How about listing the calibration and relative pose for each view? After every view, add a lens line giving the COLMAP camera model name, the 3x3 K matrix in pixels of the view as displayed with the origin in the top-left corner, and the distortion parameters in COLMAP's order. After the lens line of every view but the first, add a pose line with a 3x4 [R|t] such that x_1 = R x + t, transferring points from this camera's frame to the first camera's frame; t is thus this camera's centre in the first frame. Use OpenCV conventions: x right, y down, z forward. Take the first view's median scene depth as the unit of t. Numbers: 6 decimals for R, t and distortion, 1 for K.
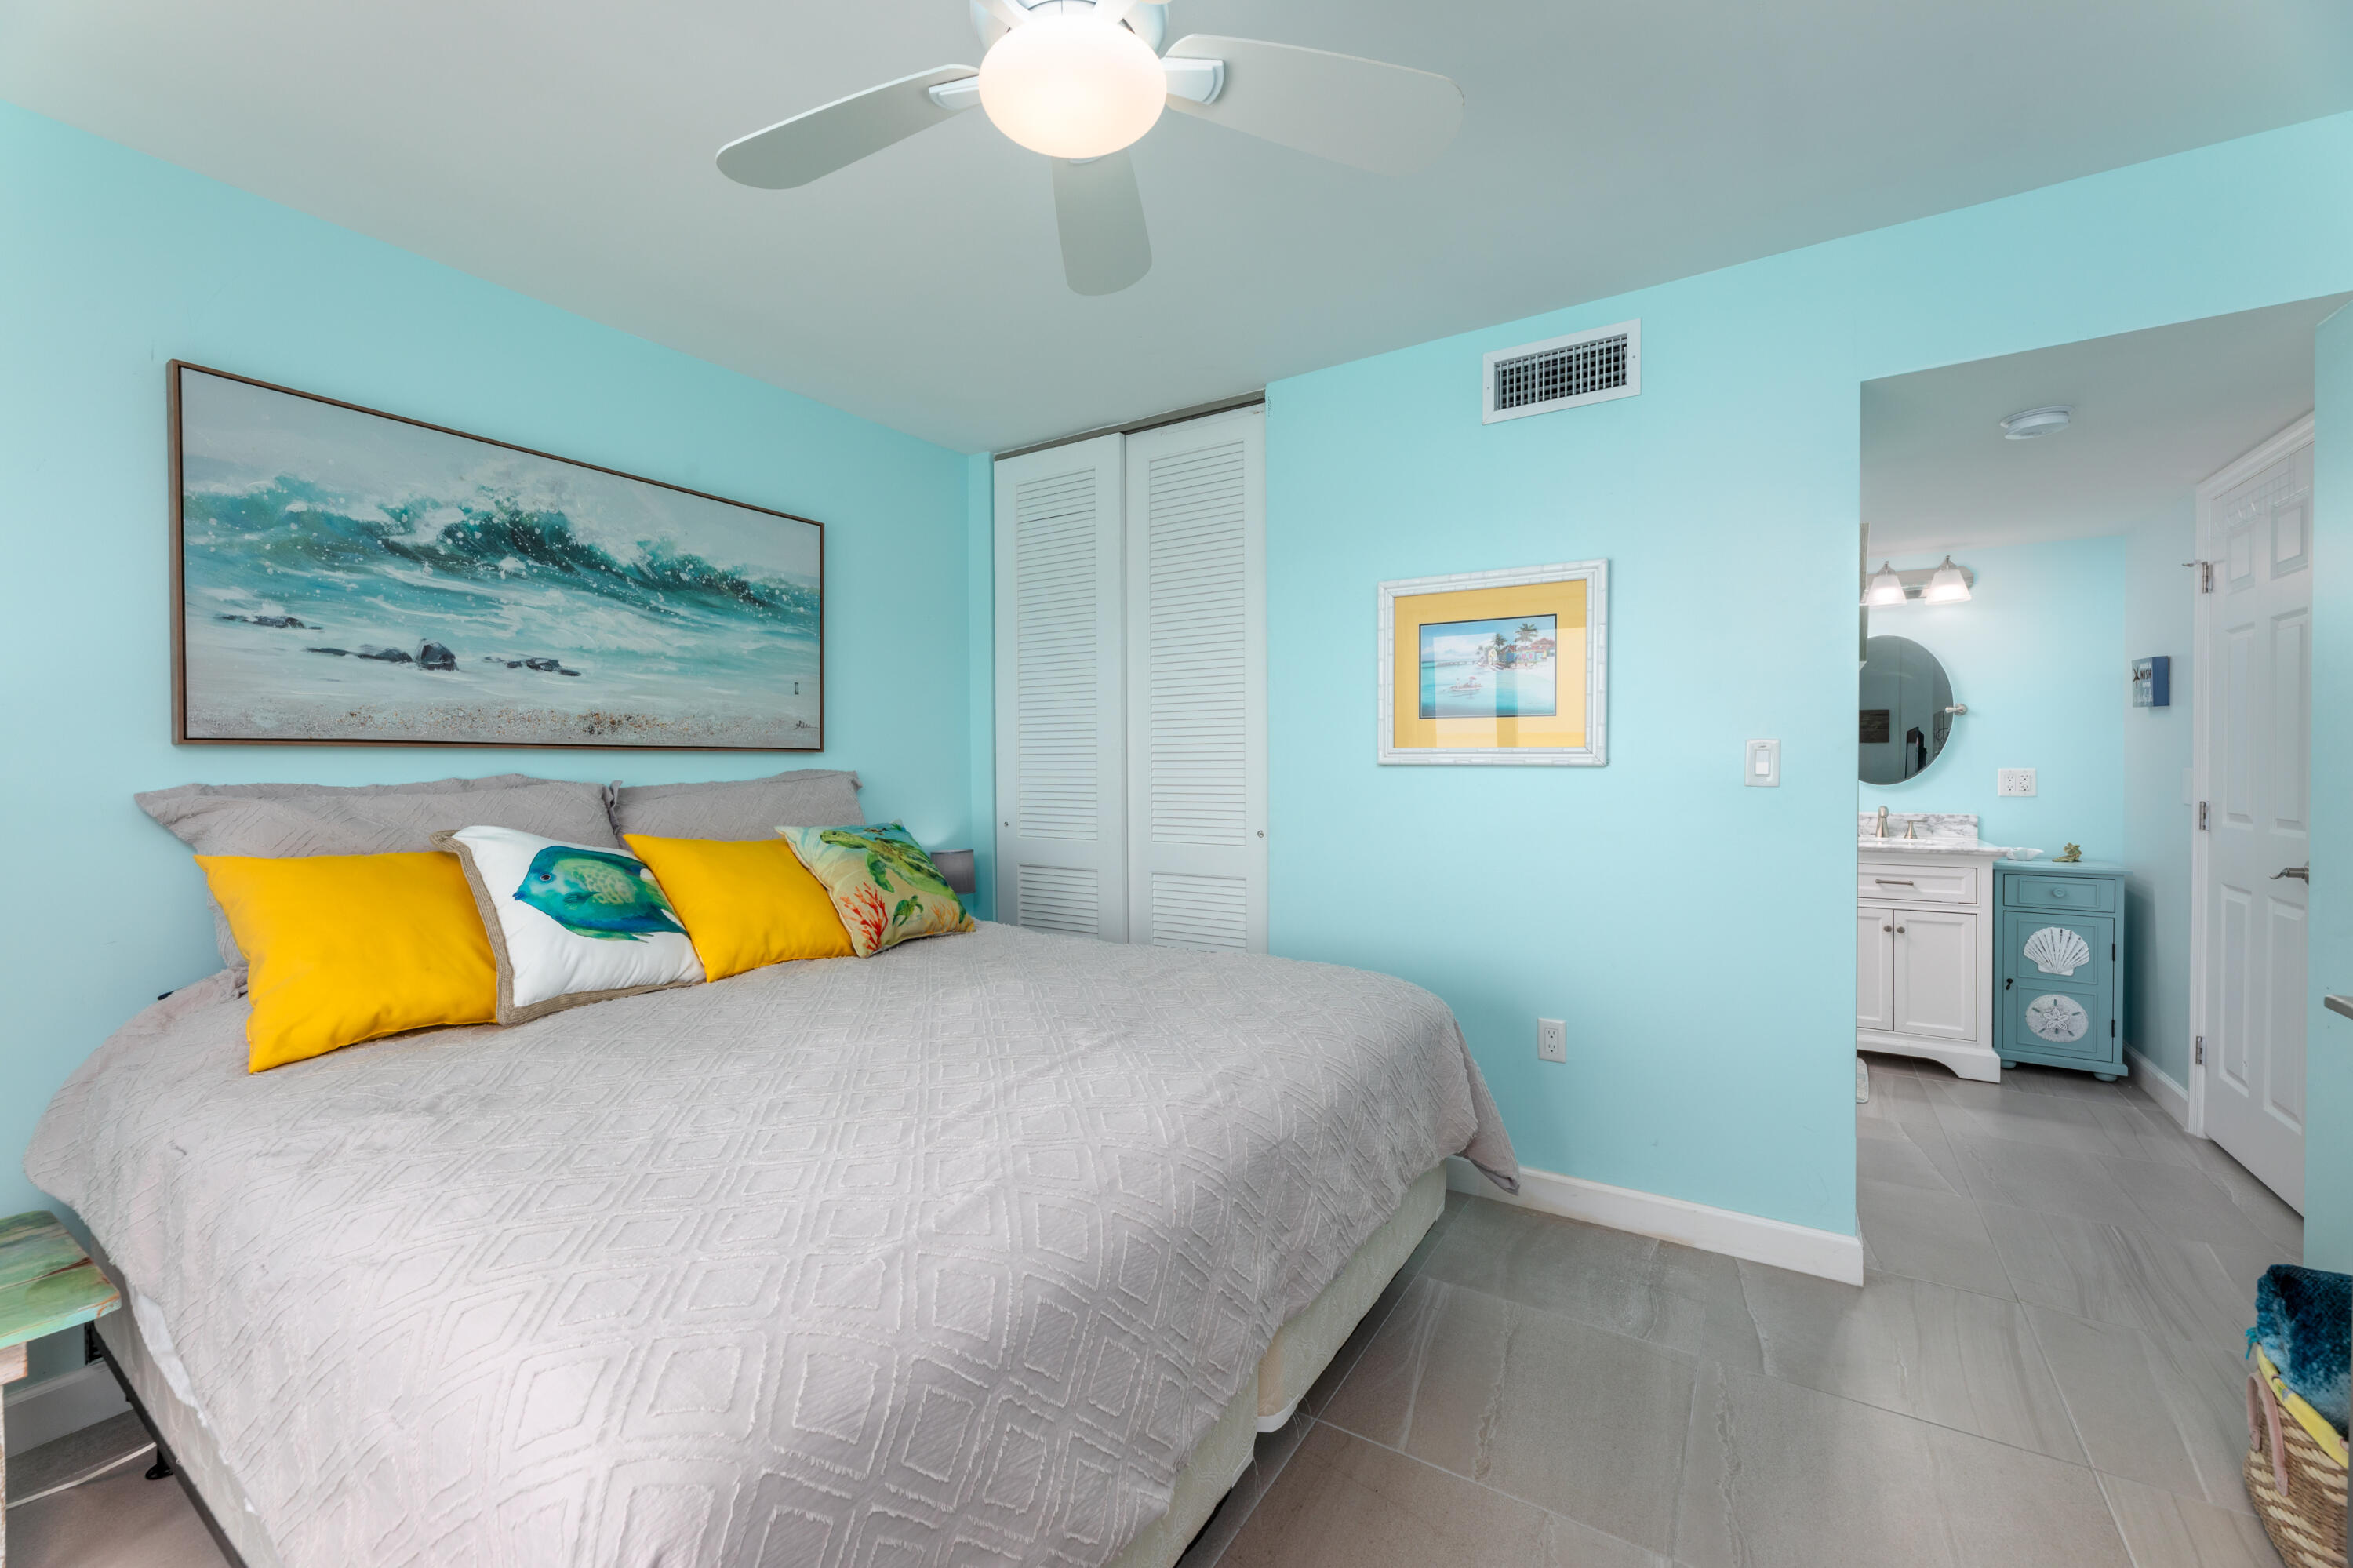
lens RADIAL K [[962.5, 0, 1161.7], [0, 962.5, 780.4], [0, 0, 1]] dist [0.010446, -0.002744]
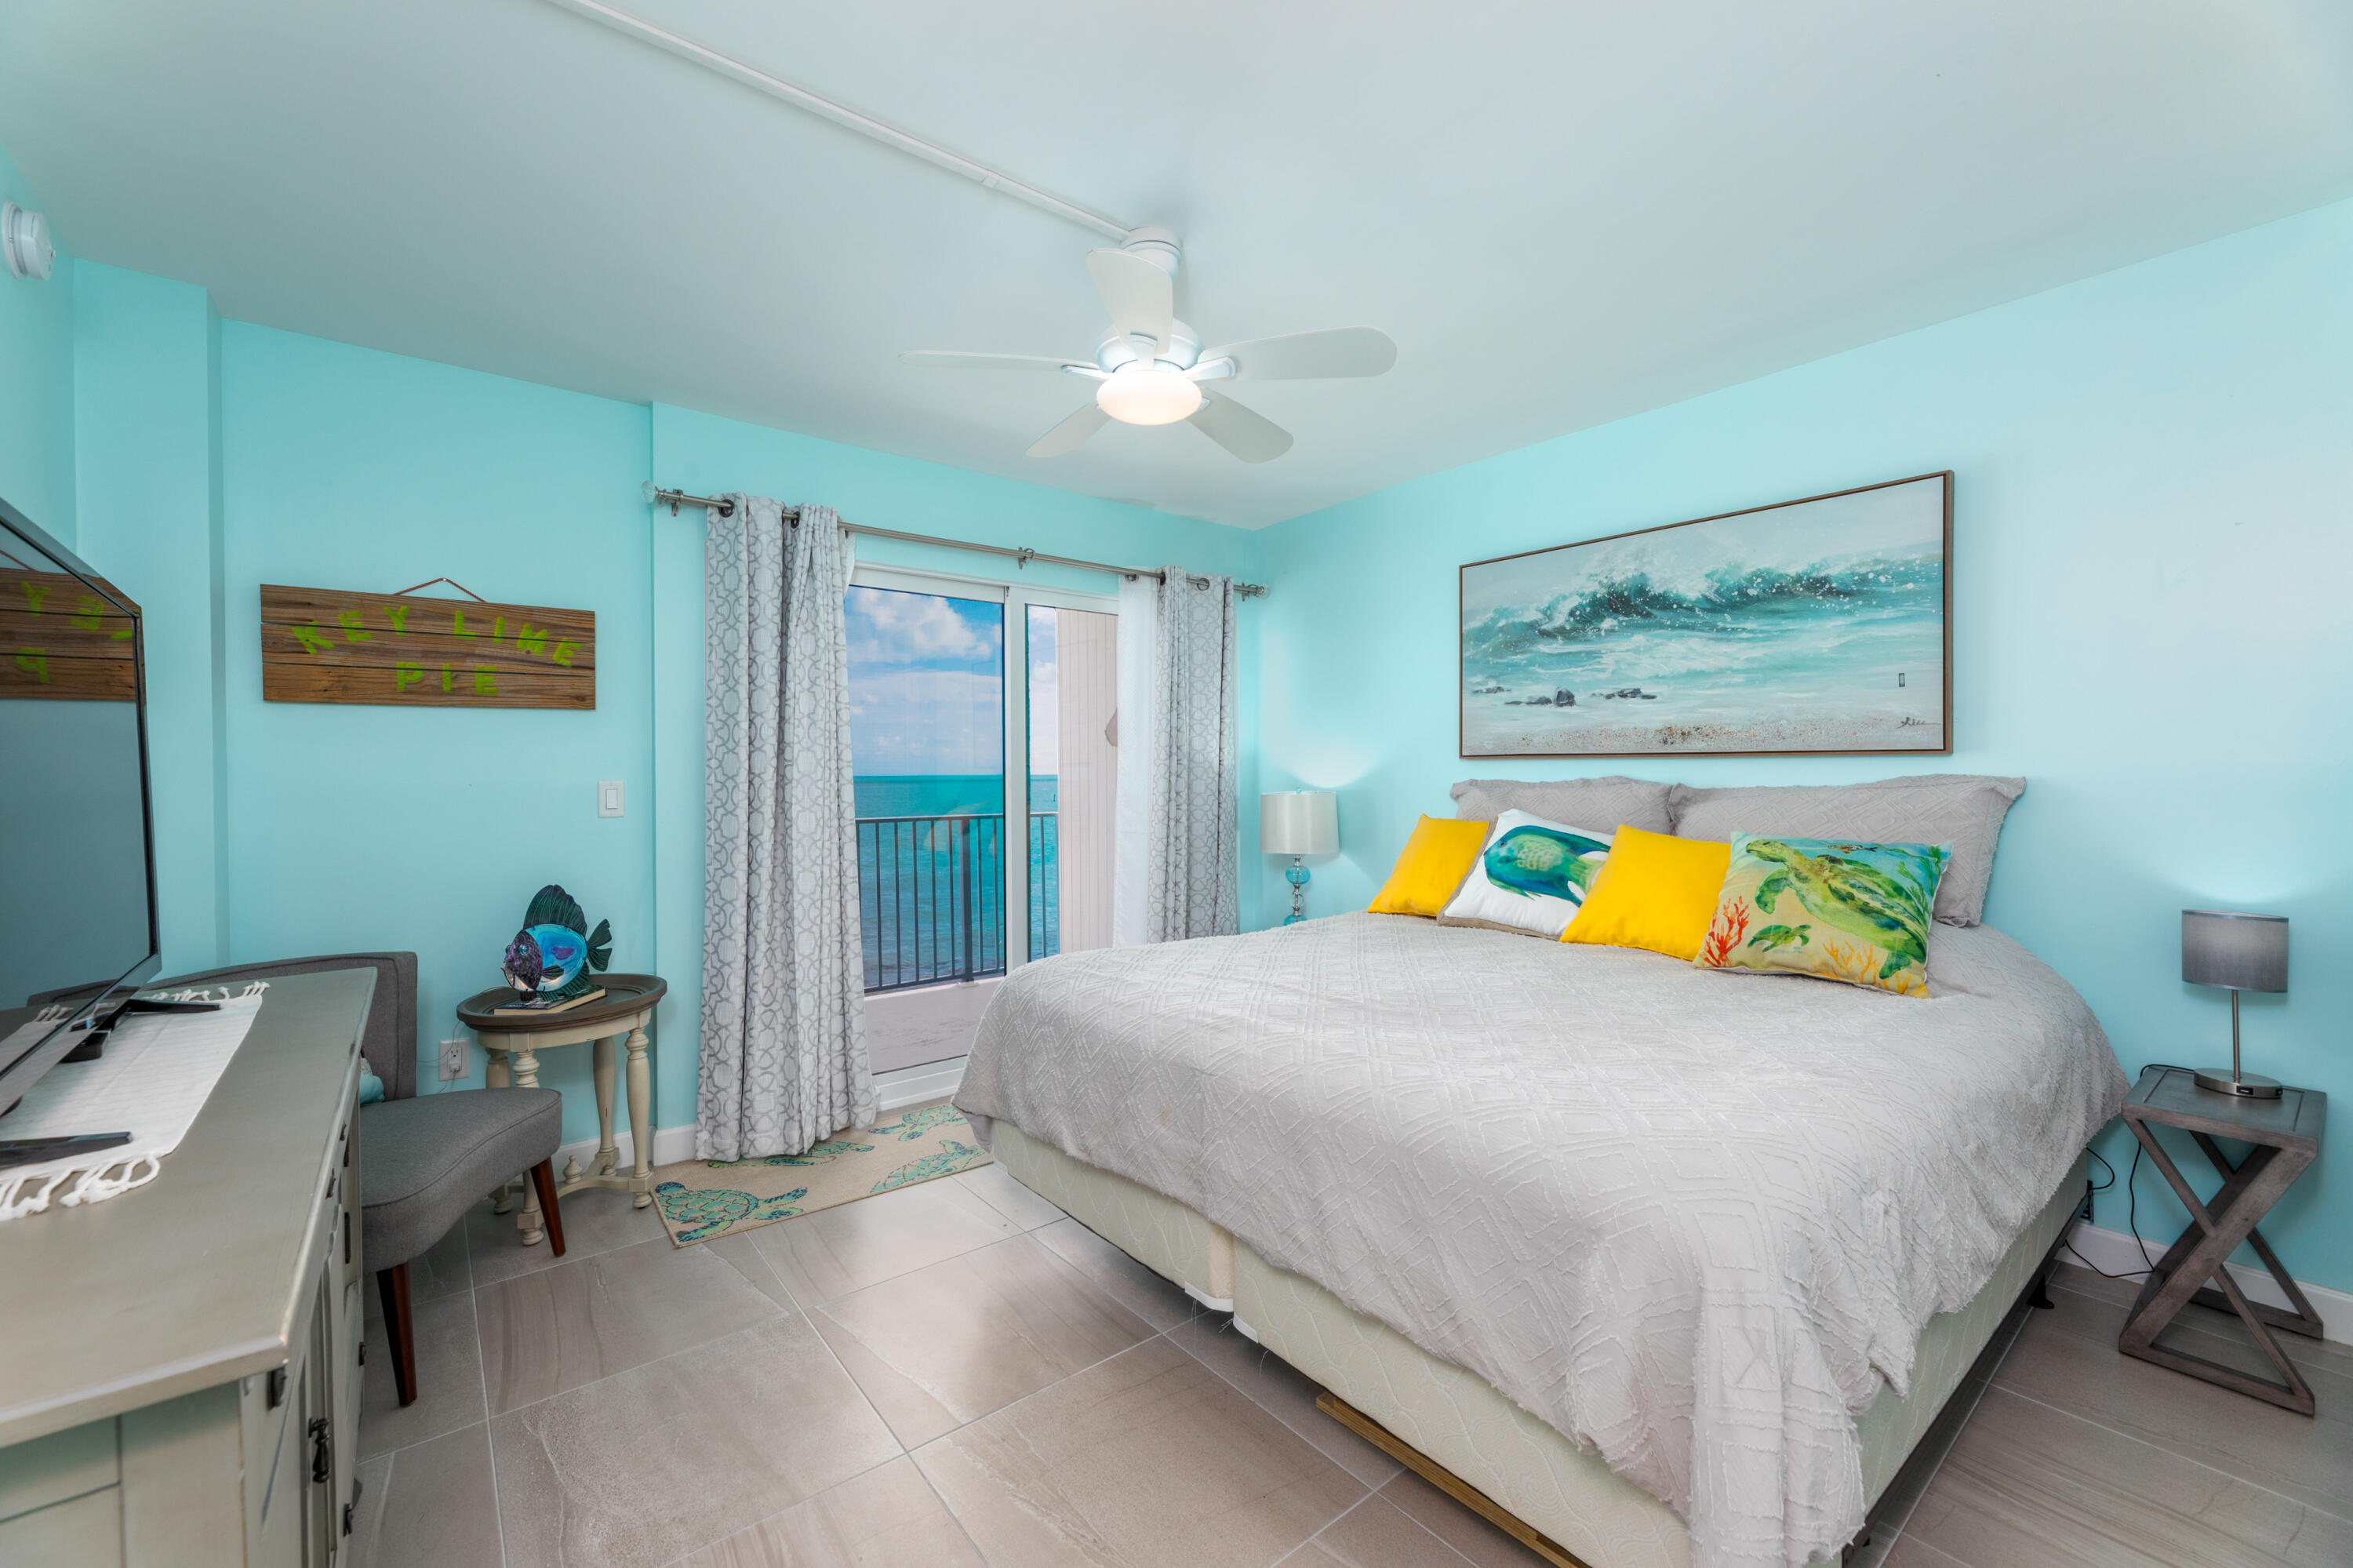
lens RADIAL K [[962.5, 0, 1159.7], [0, 962.5, 780.6], [0, 0, 1]] dist [0.010446, -0.002744]
pose [[-0.324181, 0.016806, -0.945846, 0.794011], [-0.008894, 0.999744, 0.020812, -0.021931], [0.945953, 0.015159, -0.323948, 0.800077]]
